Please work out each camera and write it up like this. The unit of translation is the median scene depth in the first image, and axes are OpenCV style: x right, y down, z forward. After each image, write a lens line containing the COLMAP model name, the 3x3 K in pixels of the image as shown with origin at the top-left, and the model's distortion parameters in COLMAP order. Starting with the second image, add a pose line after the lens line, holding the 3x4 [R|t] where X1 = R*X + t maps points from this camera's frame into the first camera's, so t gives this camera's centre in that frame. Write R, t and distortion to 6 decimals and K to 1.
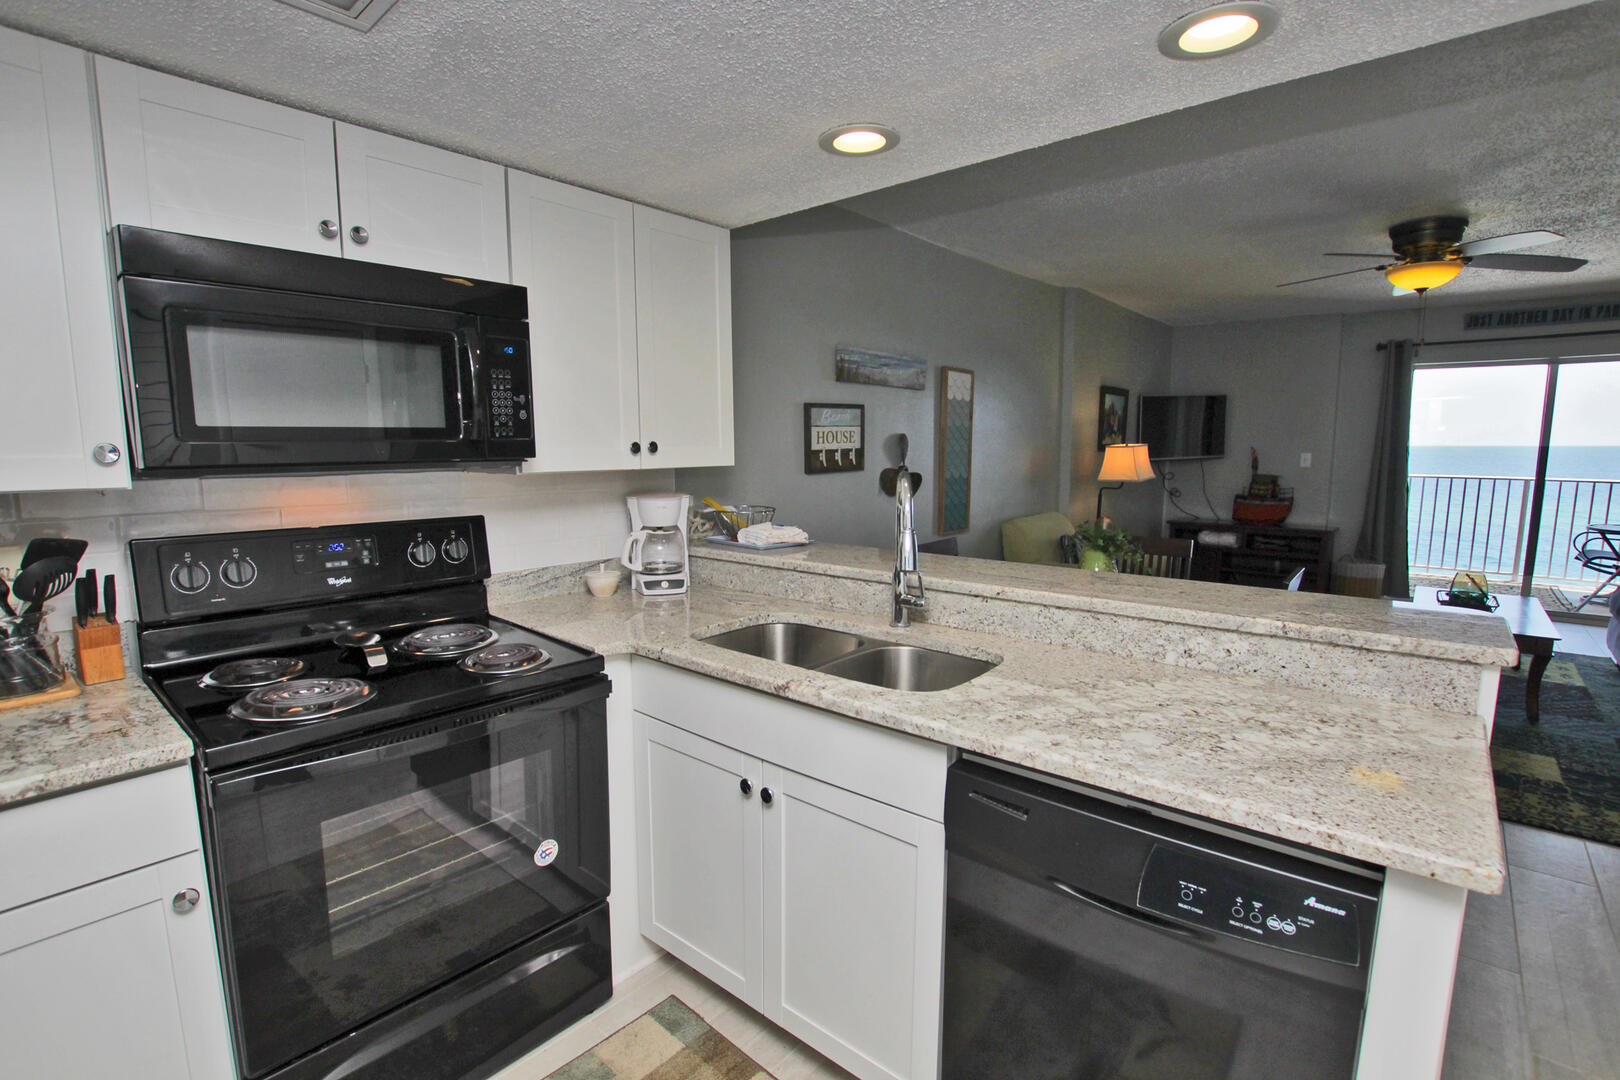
lens RADIAL K [[748.1, 0, 812.3], [0, 748.1, 549.2], [0, 0, 1]] dist [-0.029576, 0.000601]
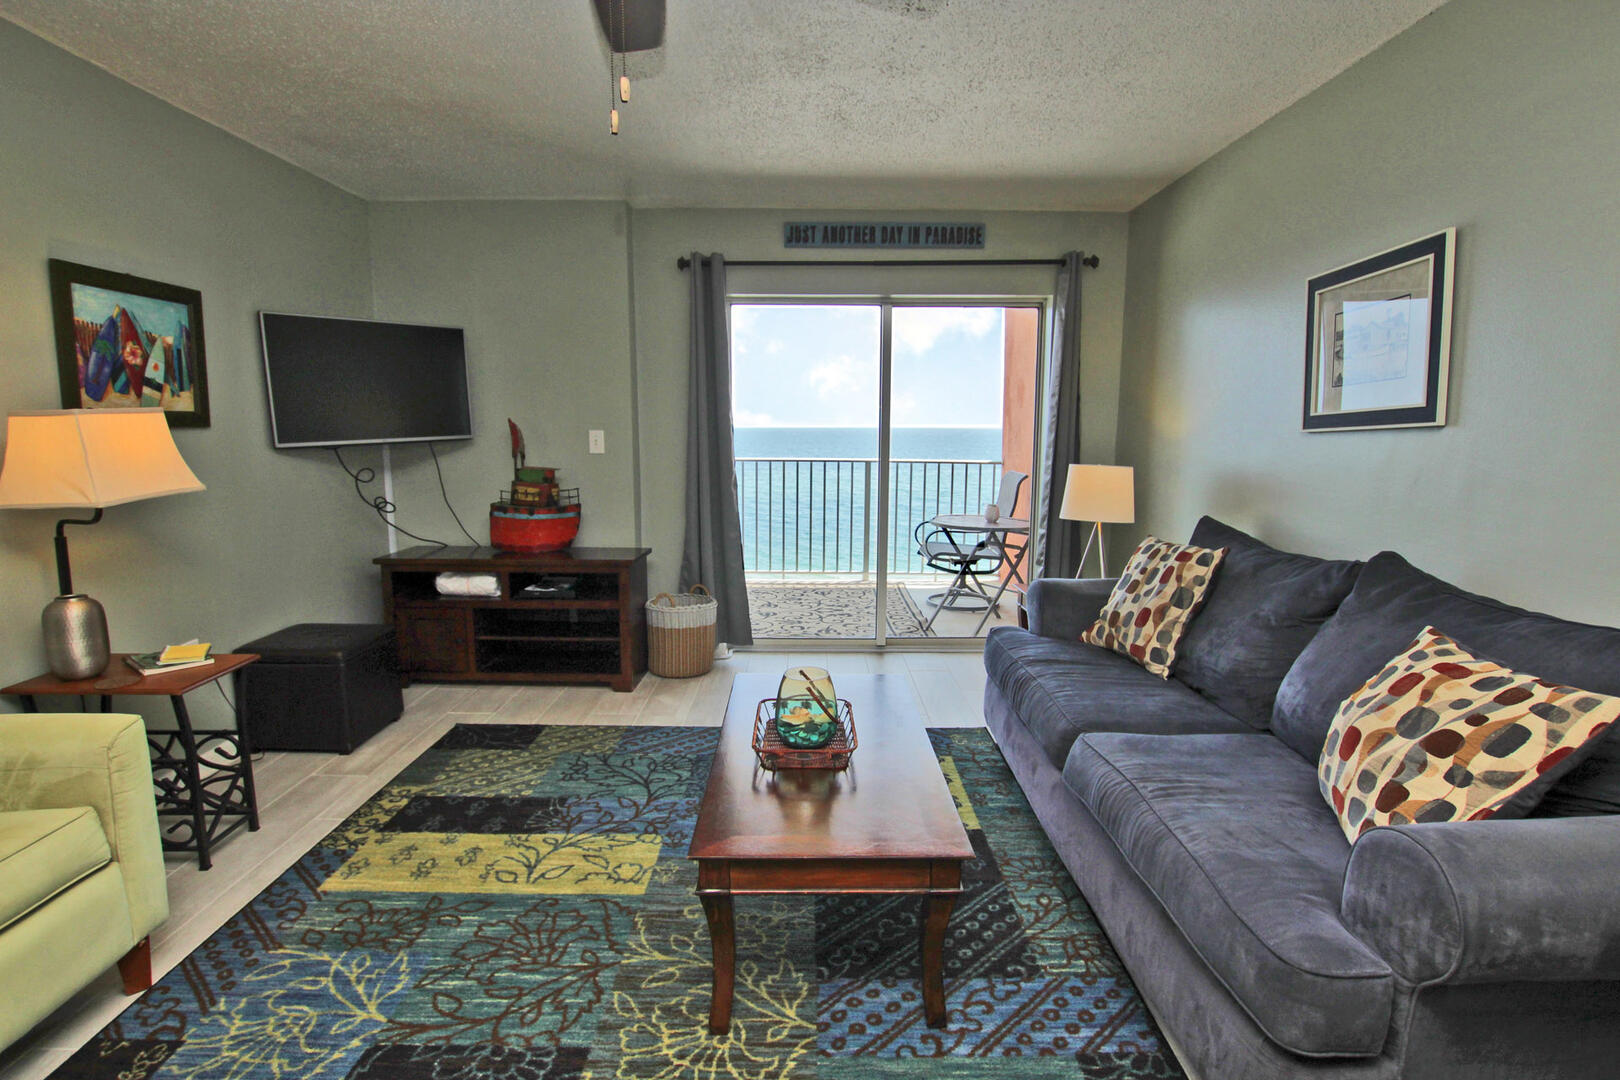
lens RADIAL K [[797.7, 0, 807.9], [0, 797.7, 548.2], [0, 0, 1]] dist [-0.030372, 0.000602]
pose [[0.760006, -0.090945, 0.643521, 0.688052], [0.083257, 0.995627, 0.042379, -0.086324], [-0.644561, 0.021369, 0.764254, 0.717062]]
